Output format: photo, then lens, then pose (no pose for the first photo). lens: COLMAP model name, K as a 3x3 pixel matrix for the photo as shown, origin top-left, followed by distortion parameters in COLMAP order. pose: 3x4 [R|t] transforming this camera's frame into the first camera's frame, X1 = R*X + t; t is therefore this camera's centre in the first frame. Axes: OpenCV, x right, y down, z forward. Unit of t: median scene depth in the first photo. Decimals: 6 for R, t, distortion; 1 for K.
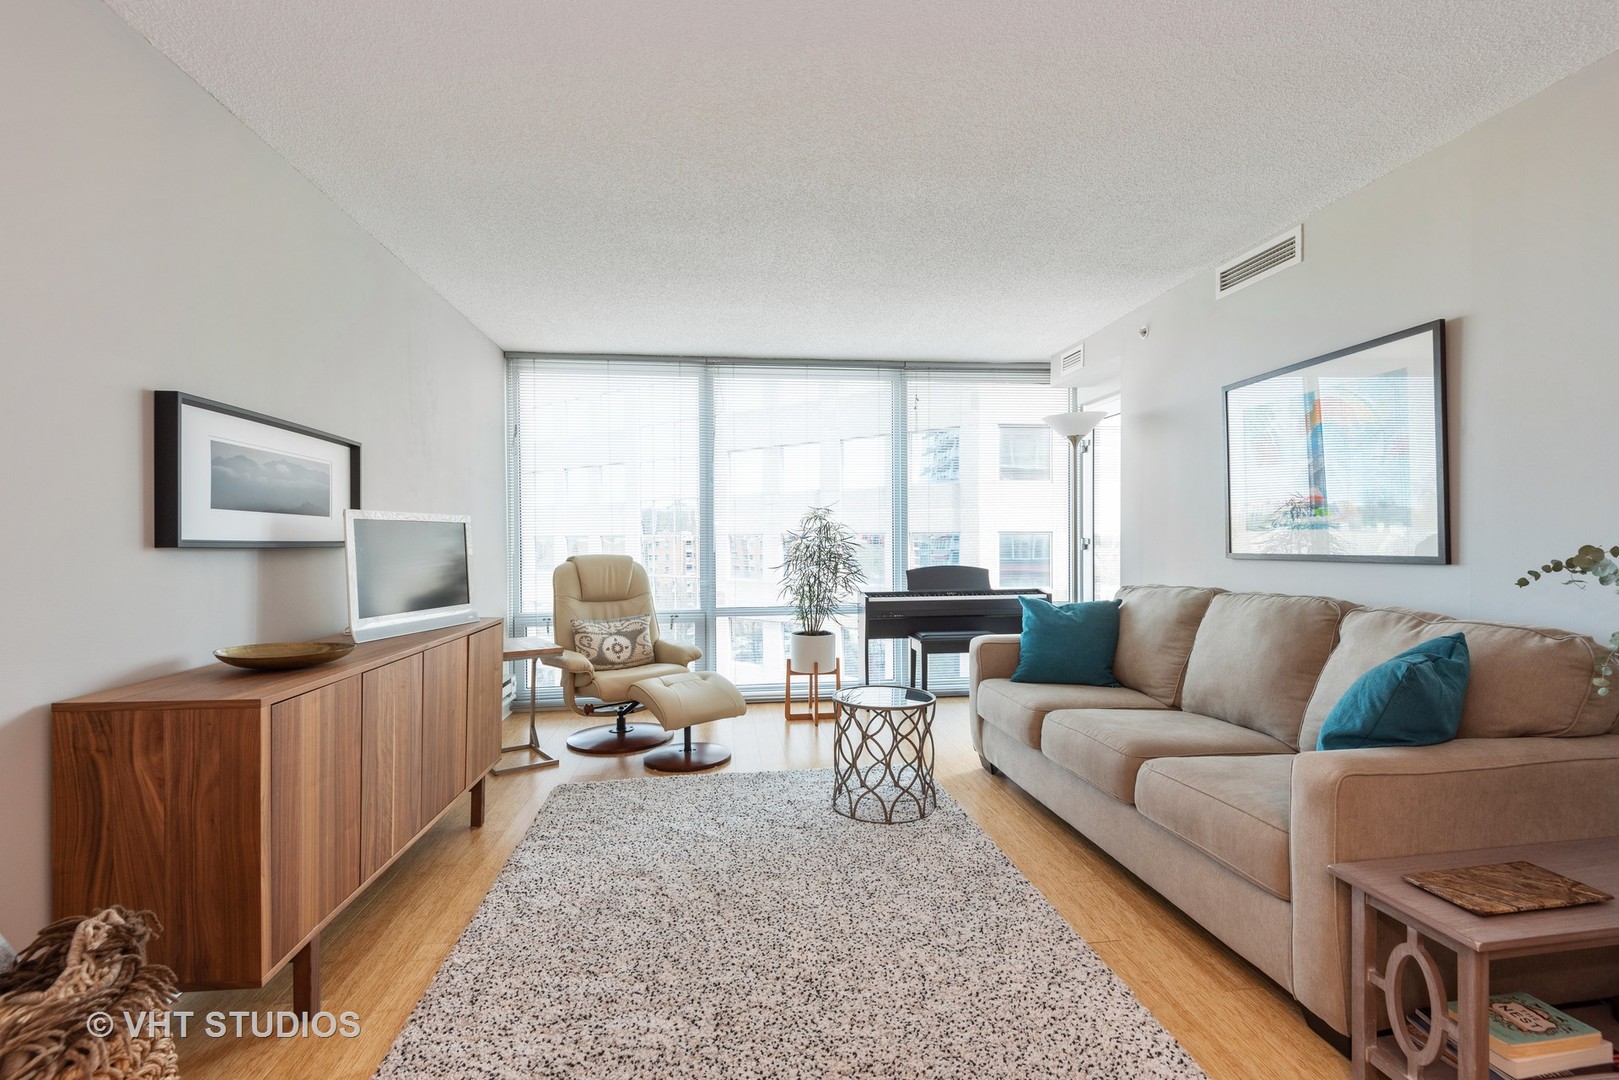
lens RADIAL K [[730.6, 0, 801.4], [0, 730.6, 540.9], [0, 0, 1]] dist [0.003054, -0.000717]
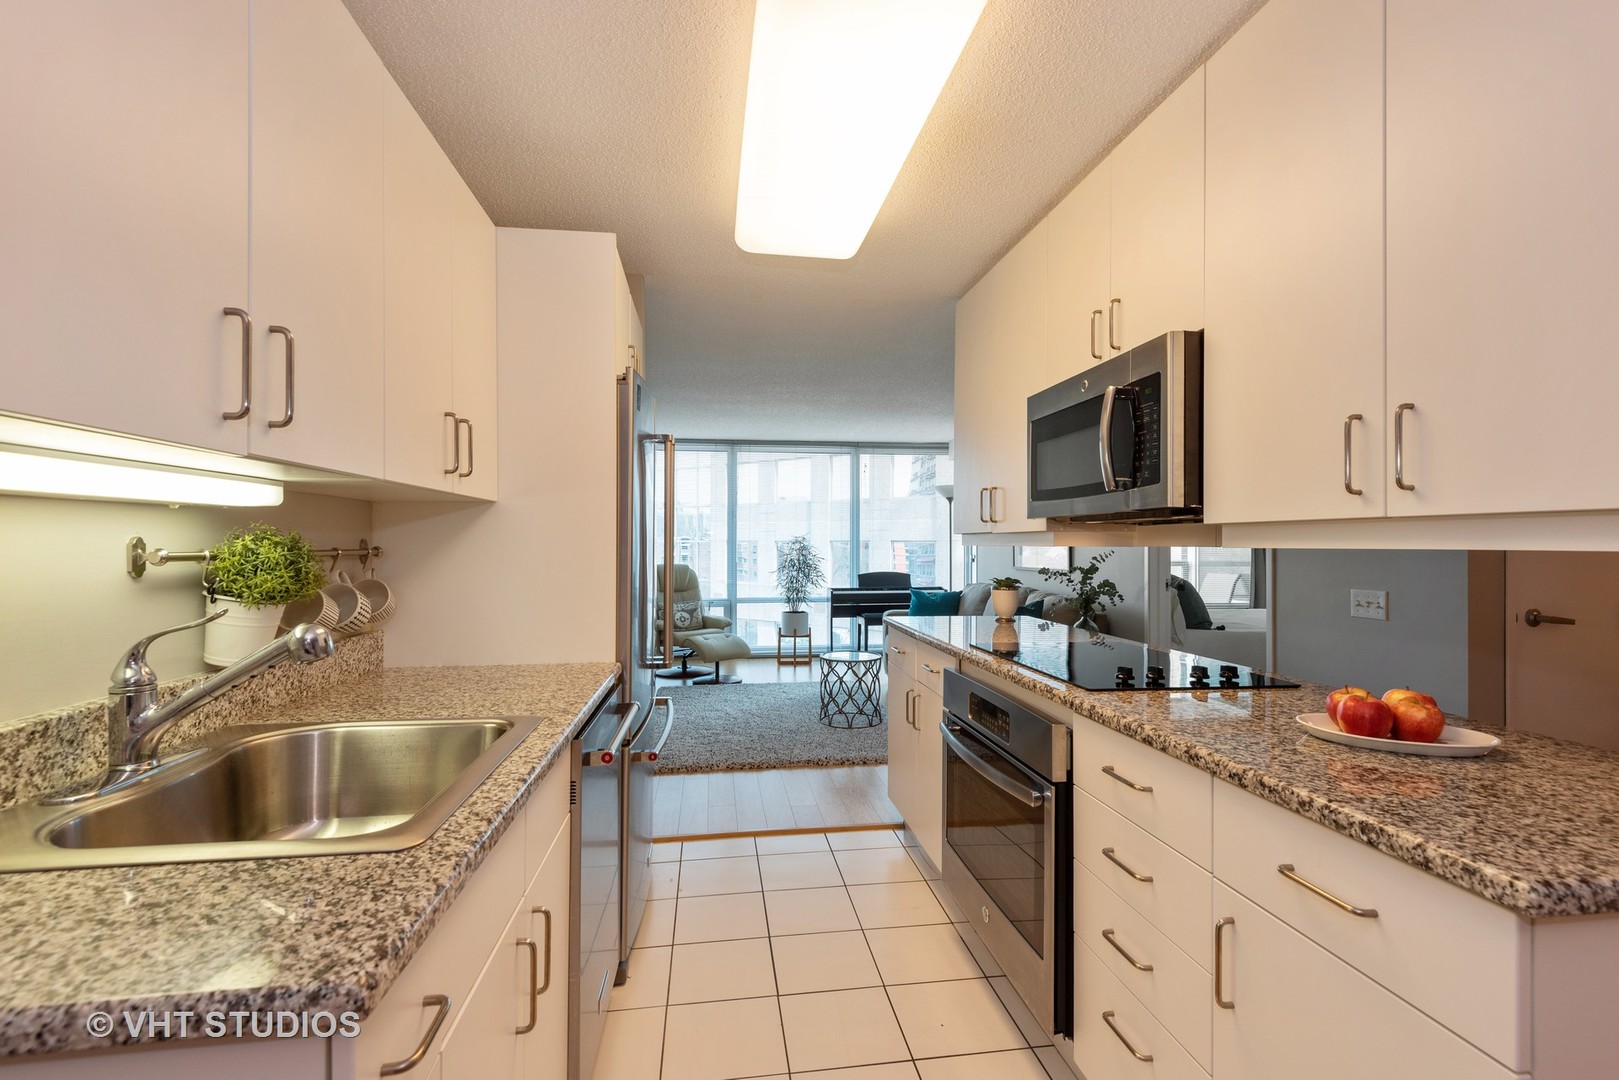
lens RADIAL K [[730.6, 0, 815.1], [0, 730.6, 543.6], [0, 0, 1]] dist [0.003054, -0.000717]
pose [[0.999718, 0.000115, 0.023739, 0.022005], [-0.000100, 1.000000, -0.000618, -0.028046], [-0.023739, 0.000615, 0.999718, -0.642559]]
